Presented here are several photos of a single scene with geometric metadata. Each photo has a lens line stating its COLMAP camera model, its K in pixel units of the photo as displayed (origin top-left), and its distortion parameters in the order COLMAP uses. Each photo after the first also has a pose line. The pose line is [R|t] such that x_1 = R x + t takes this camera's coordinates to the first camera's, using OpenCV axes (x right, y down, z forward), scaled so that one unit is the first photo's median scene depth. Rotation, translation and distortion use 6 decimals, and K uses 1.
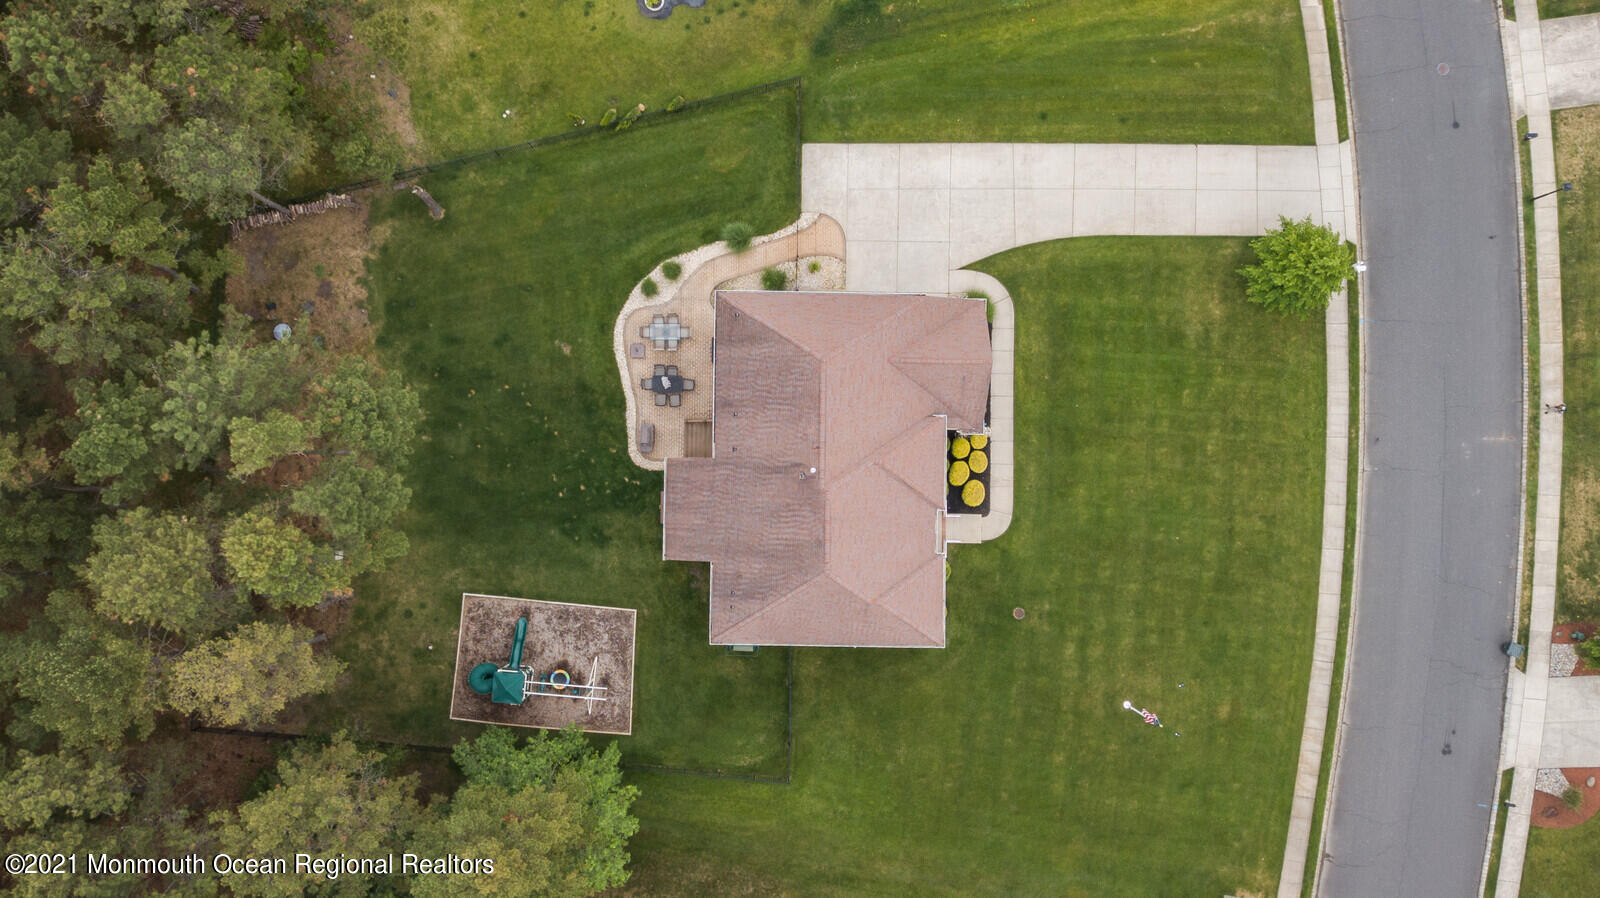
lens RADIAL K [[1601.7, 0, 809.8], [0, 1601.7, 440.9], [0, 0, 1]] dist [0.099549, -0.262559]
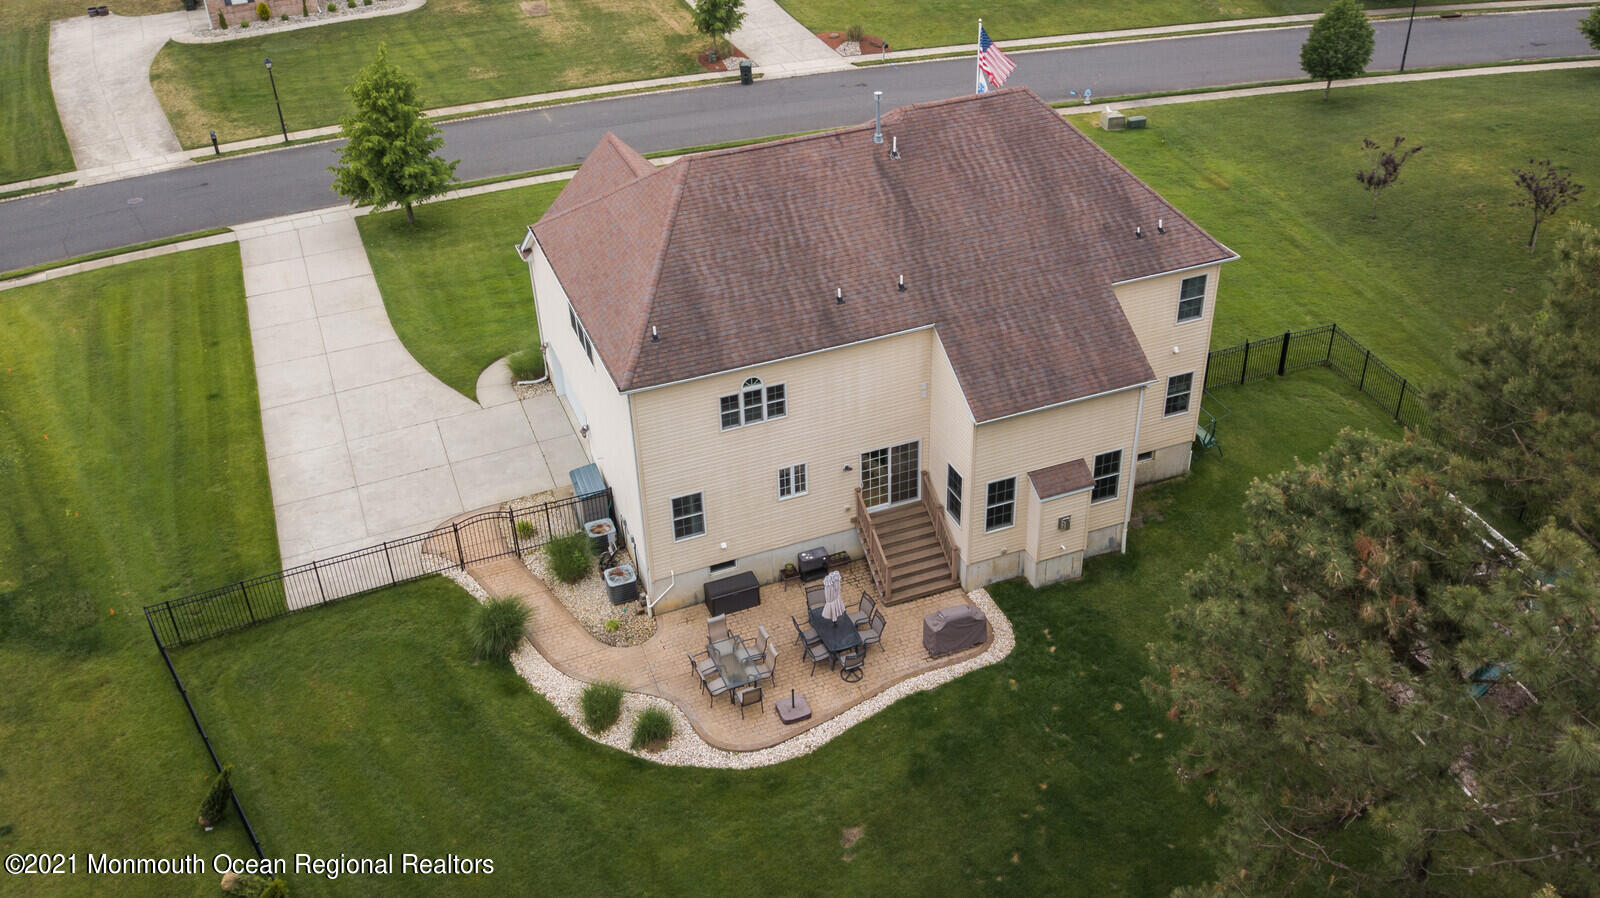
lens RADIAL K [[1343.1, 0, 782.7], [0, 1343.1, 450.4], [0, 0, 1]] dist [0.171503, -0.449741]
pose [[-0.365132, -0.522027, 0.770822, -0.365572], [0.930897, -0.214036, 0.296005, -0.157169], [0.010461, 0.825637, 0.564105, 0.723555]]
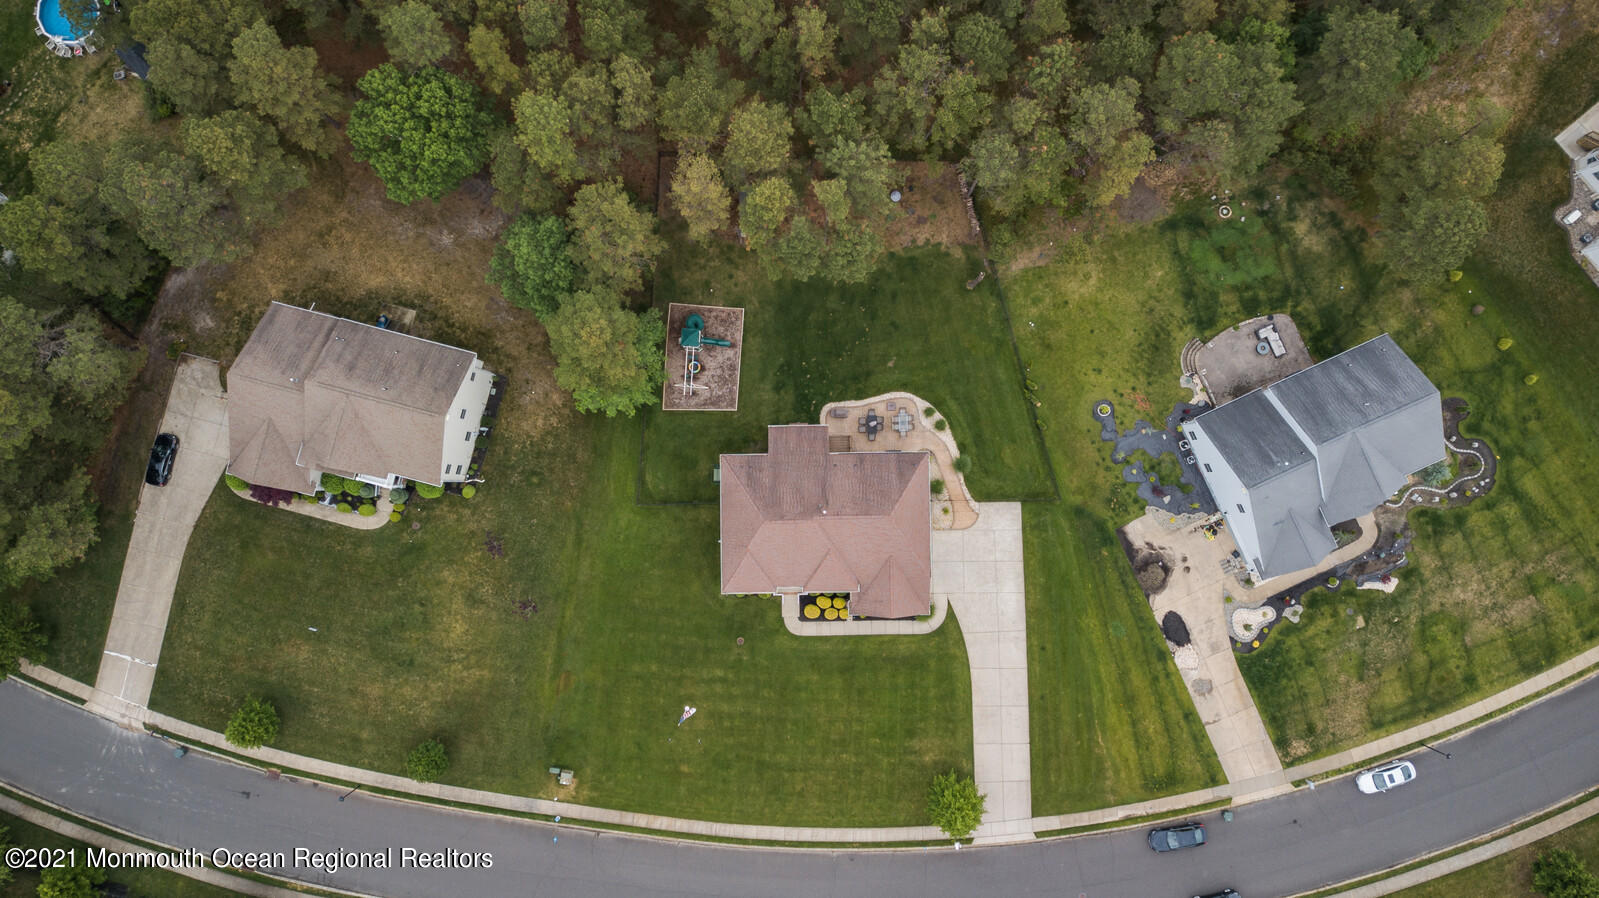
lens RADIAL K [[1206.7, 0, 792.8], [0, 1206.7, 460.3], [0, 0, 1]] dist [0.036881, -0.028612]
pose [[0.028870, 0.998109, -0.054273, 0.013456], [-0.999214, 0.030291, 0.025551, 0.016026], [0.027147, 0.053493, 0.998199, -0.249629]]
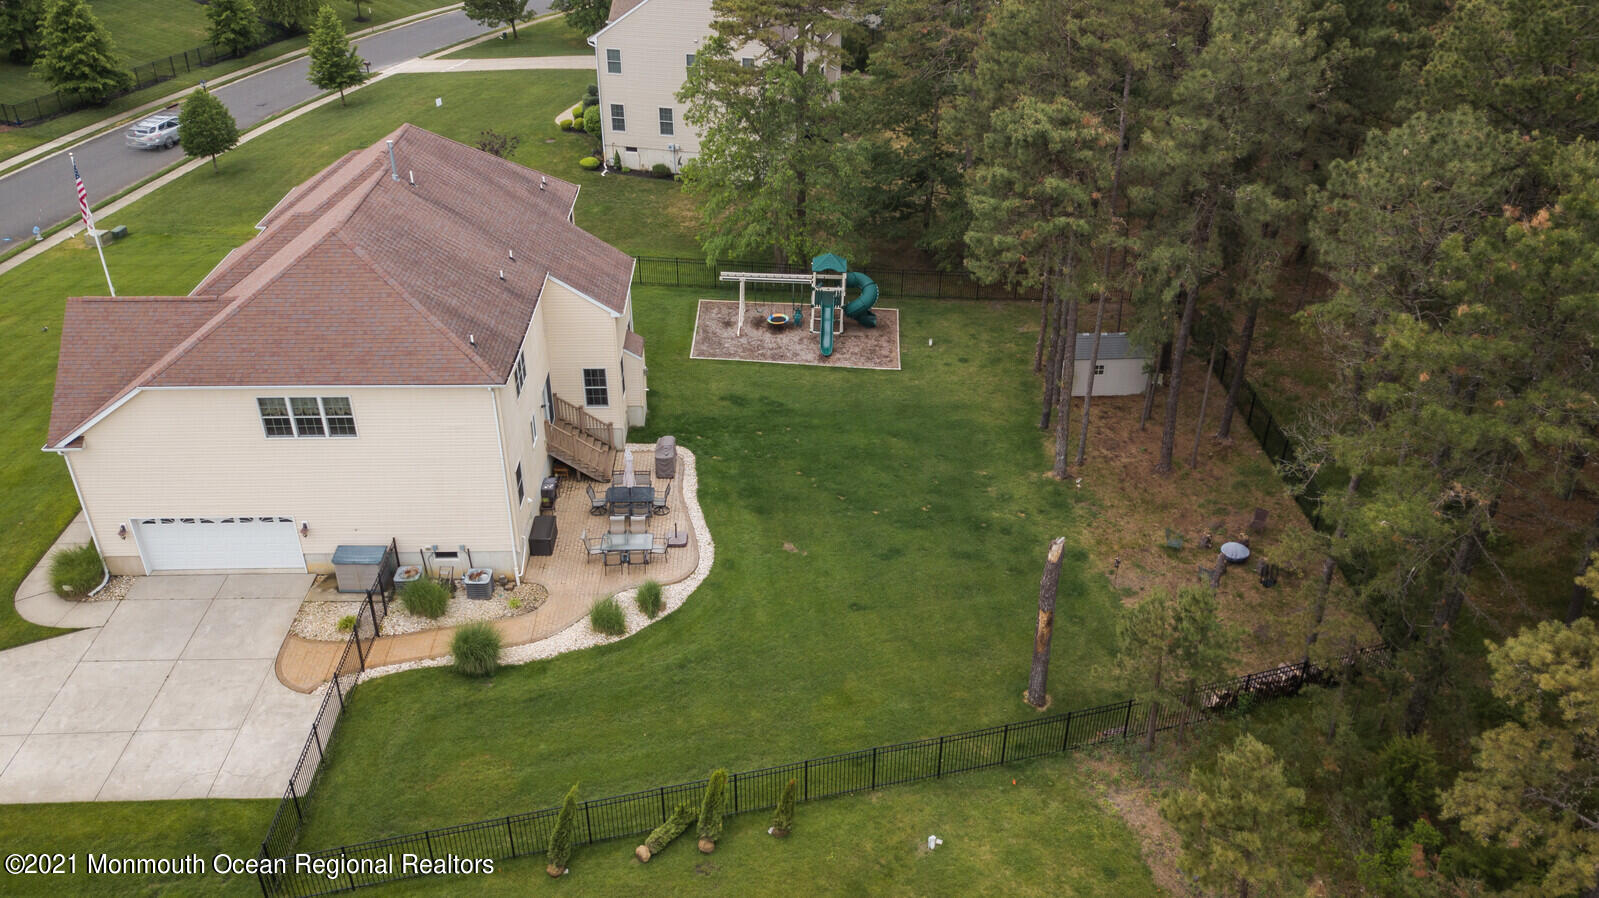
lens RADIAL K [[1210.5, 0, 799.5], [0, 1210.5, 449.0], [0, 0, 1]] dist [0.015144, -0.005664]
pose [[-0.998692, 0.000398, -0.051126, -0.132266], [-0.044685, -0.492710, 0.869046, -0.453695], [-0.024844, 0.870193, 0.492083, 0.736180]]
